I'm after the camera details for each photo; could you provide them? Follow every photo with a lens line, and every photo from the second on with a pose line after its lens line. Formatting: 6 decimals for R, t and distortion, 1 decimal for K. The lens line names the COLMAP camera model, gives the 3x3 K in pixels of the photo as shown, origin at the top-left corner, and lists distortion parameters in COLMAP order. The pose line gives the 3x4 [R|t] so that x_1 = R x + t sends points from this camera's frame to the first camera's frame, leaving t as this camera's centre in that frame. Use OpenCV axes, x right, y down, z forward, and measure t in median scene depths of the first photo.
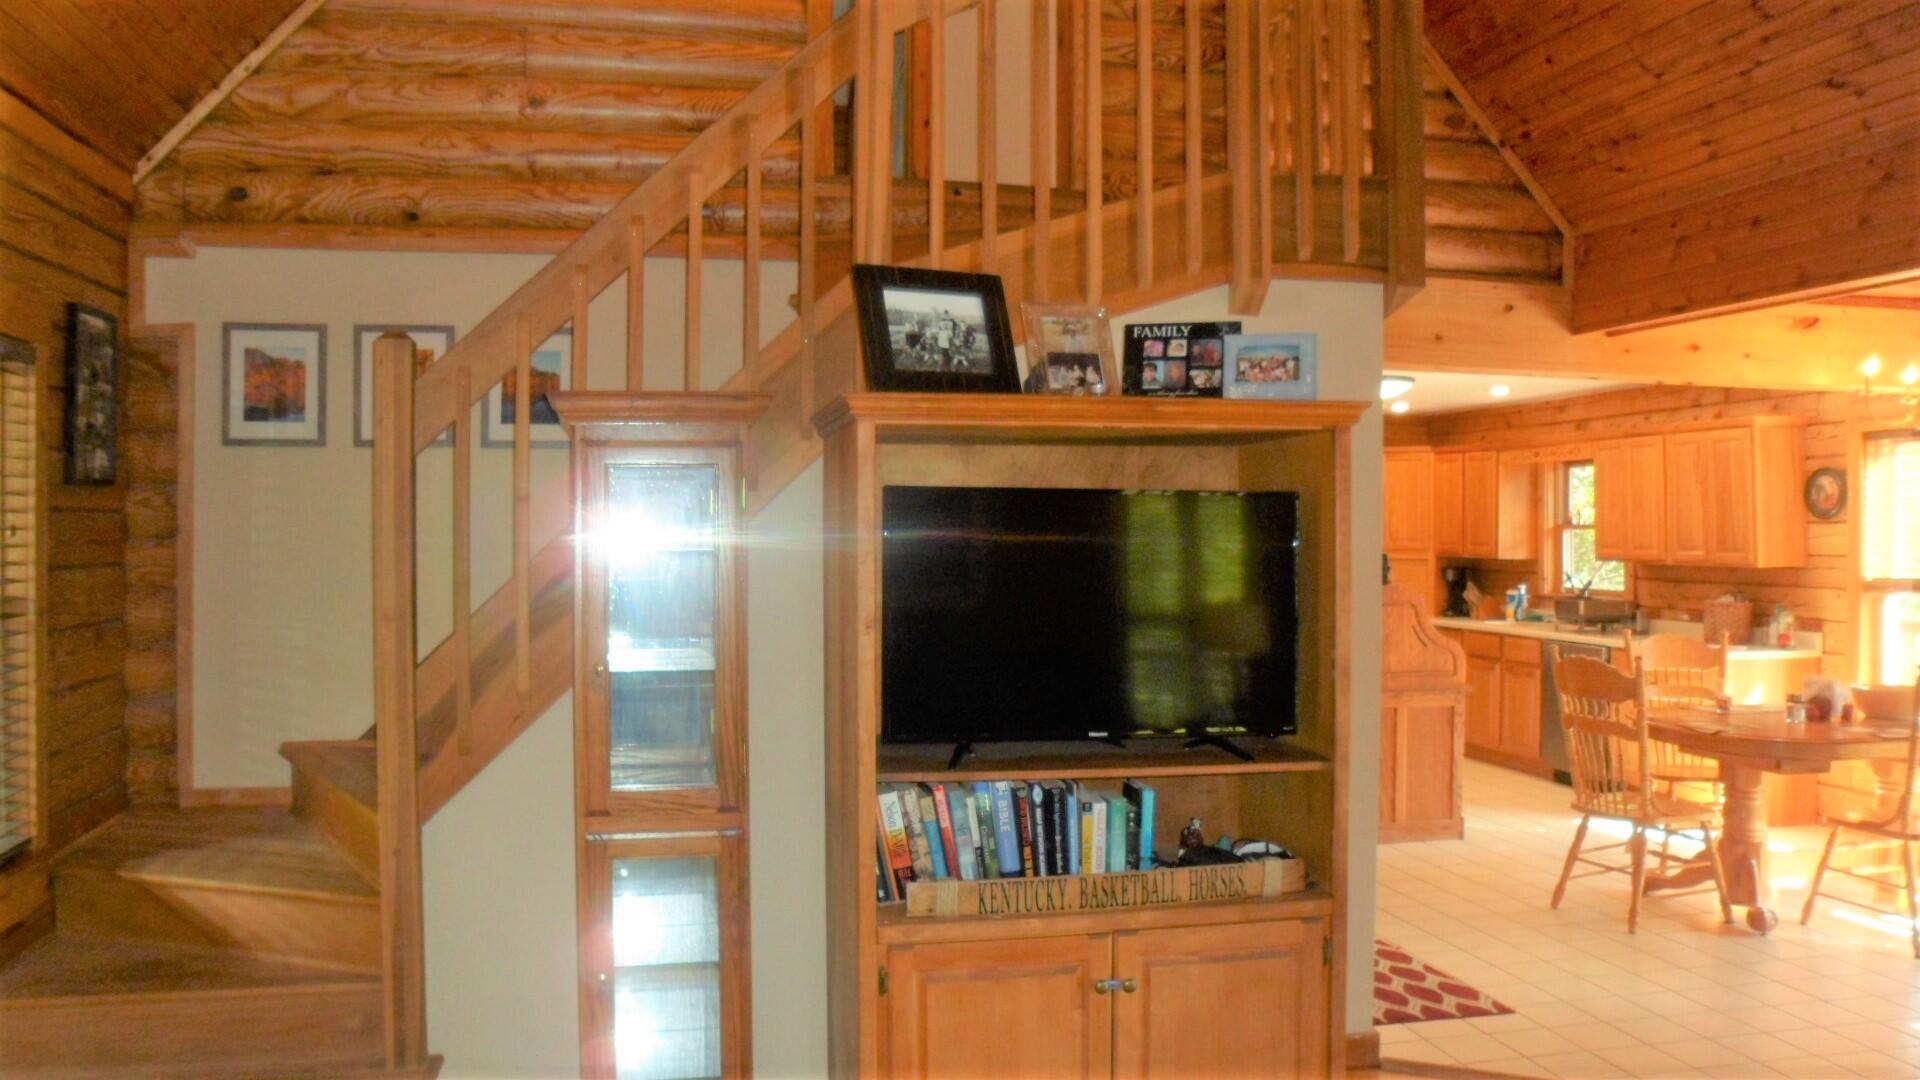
lens RADIAL K [[1488.6, 0, 960.0], [0, 1488.6, 540.0], [0, 0, 1]] dist [-0.162683, 0.149296]
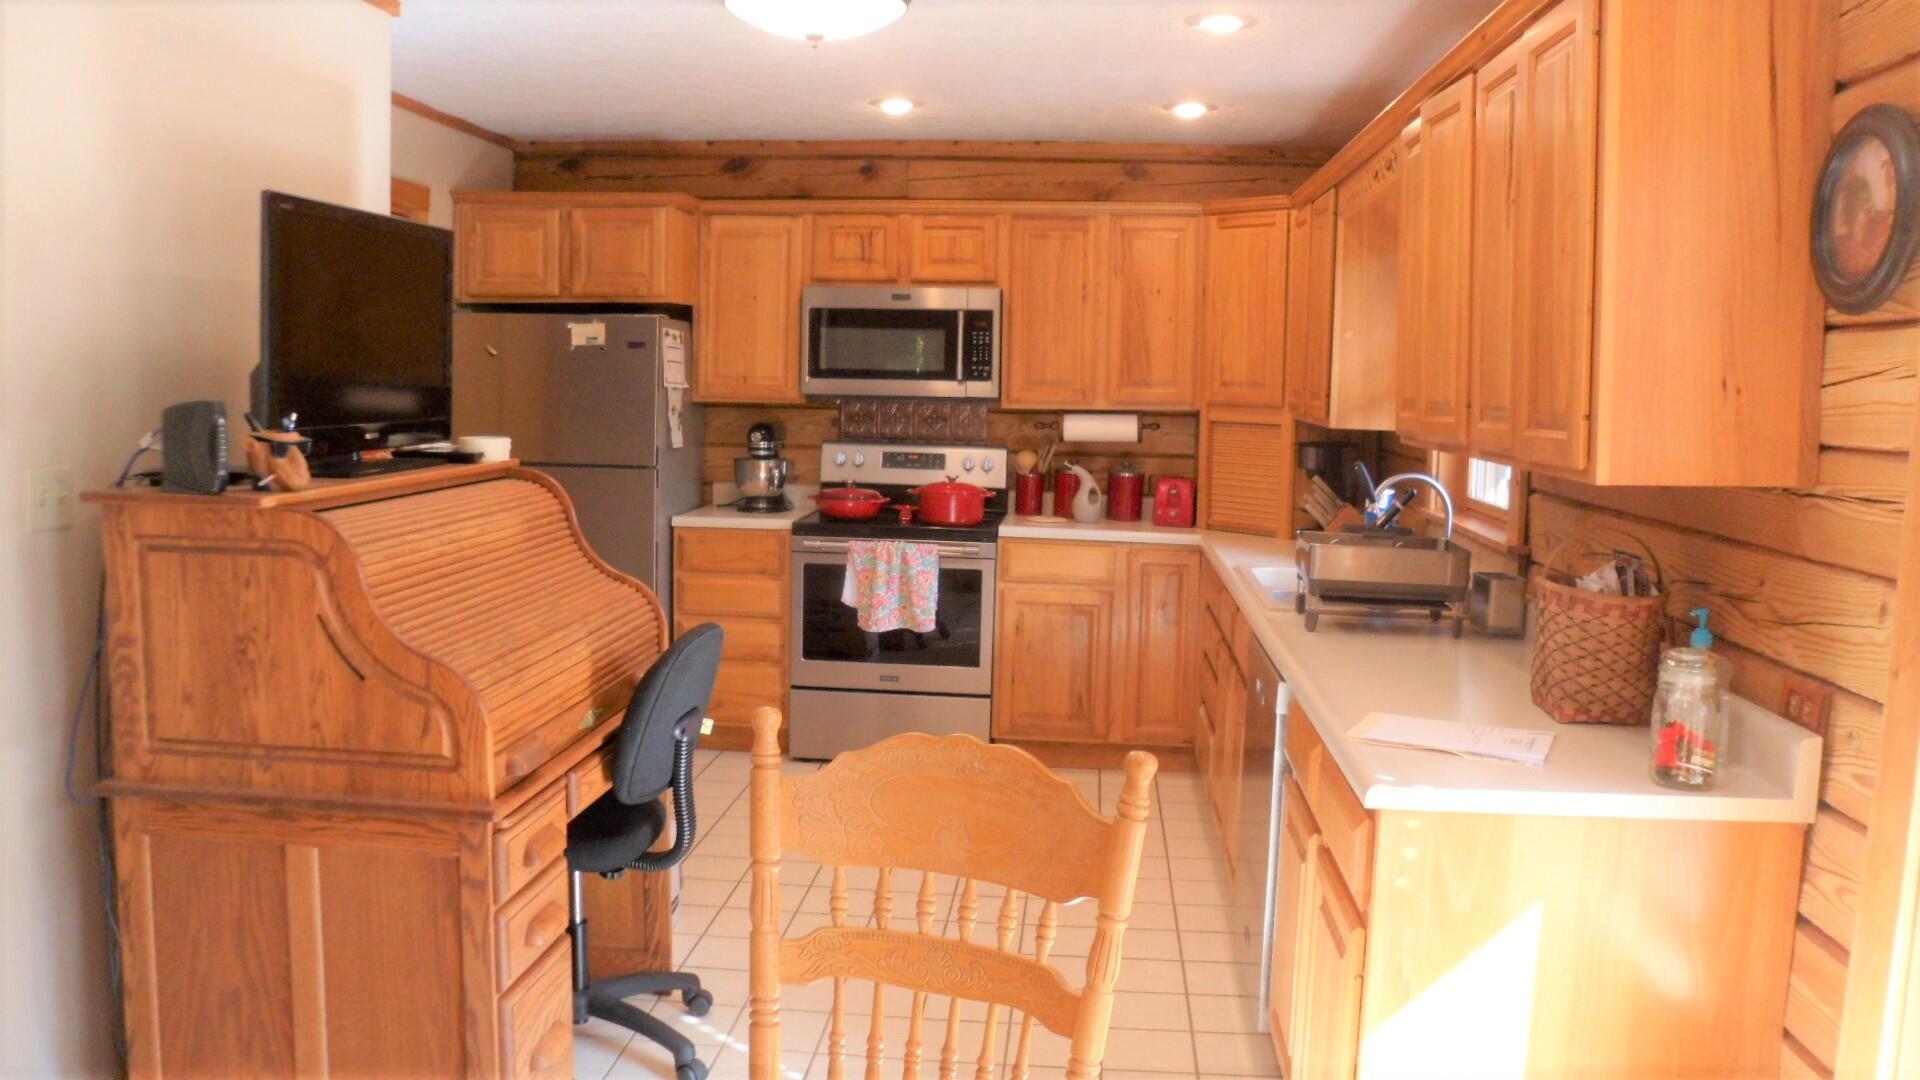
lens RADIAL K [[1500.9, 0, 955.8], [0, 1500.9, 534.9], [0, 0, 1]] dist [-0.186429, 0.200951]
pose [[0.954460, 0.049164, -0.294261, 0.795425], [-0.020403, 0.994776, 0.100024, 0.004381], [0.297641, -0.089465, 0.950477, 1.057164]]
